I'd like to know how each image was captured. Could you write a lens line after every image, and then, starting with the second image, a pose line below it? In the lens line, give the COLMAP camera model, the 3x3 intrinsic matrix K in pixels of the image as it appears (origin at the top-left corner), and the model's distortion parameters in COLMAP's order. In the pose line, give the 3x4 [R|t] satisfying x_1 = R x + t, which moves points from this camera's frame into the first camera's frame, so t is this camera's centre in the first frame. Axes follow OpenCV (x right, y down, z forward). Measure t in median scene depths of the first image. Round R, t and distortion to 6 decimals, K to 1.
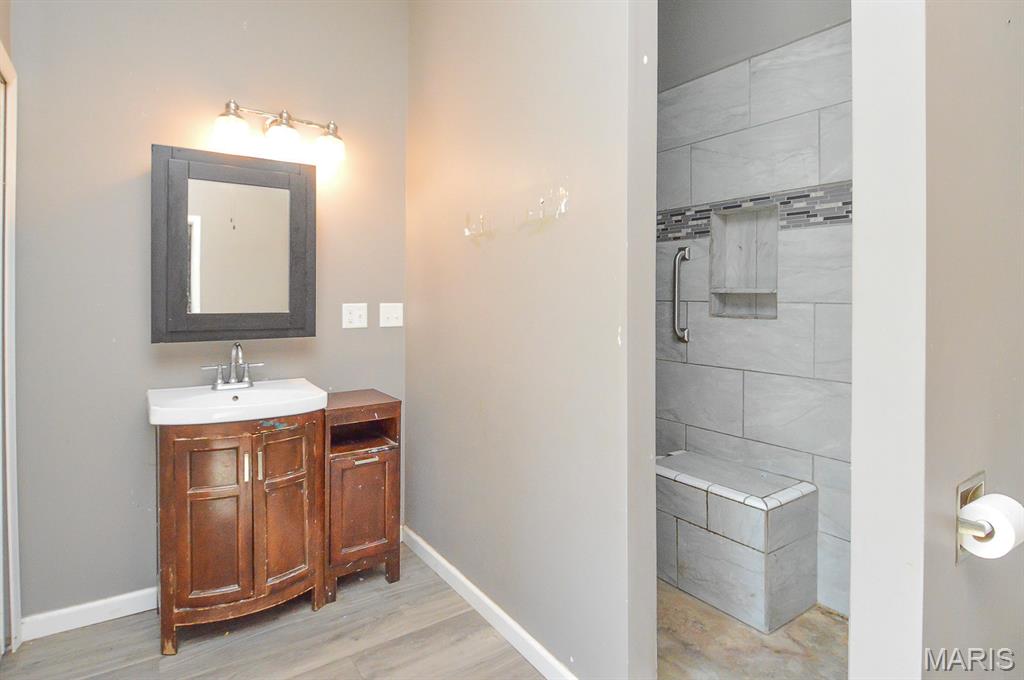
lens RADIAL K [[559.1, 0, 510.8], [0, 559.1, 299.5], [0, 0, 1]] dist [-0.000444, -0.000057]
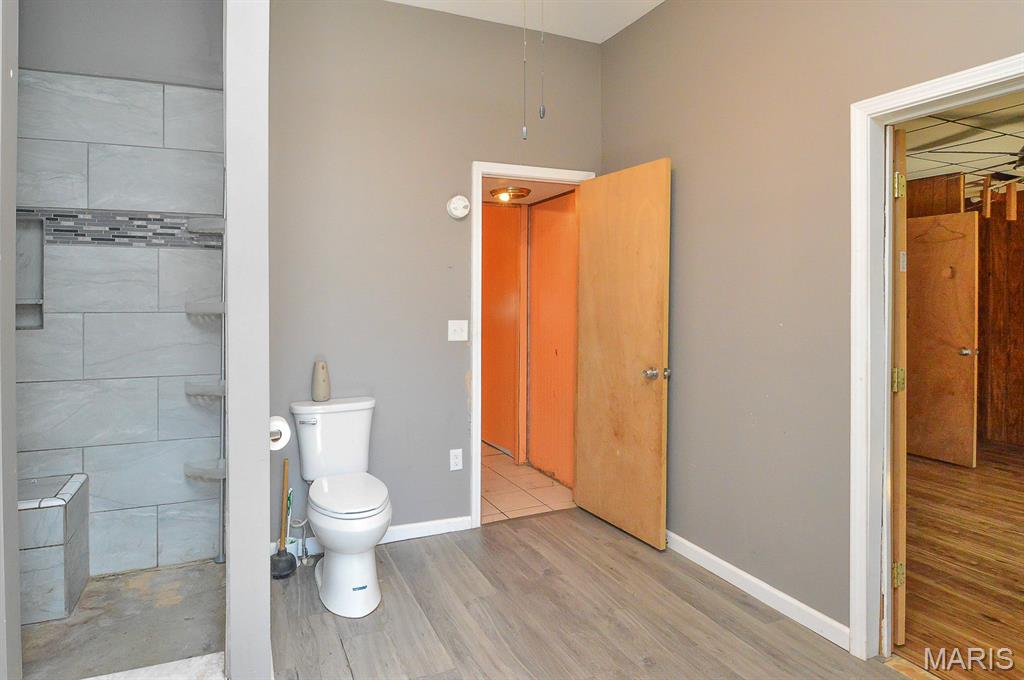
lens RADIAL K [[559.1, 0, 510.8], [0, 559.1, 299.5], [0, 0, 1]] dist [-0.000444, -0.000057]
pose [[0.148572, -0.001868, 0.988900, -0.446028], [0.006842, 0.999976, 0.000861, -0.015500], [-0.988878, 0.006638, 0.148582, -0.020217]]
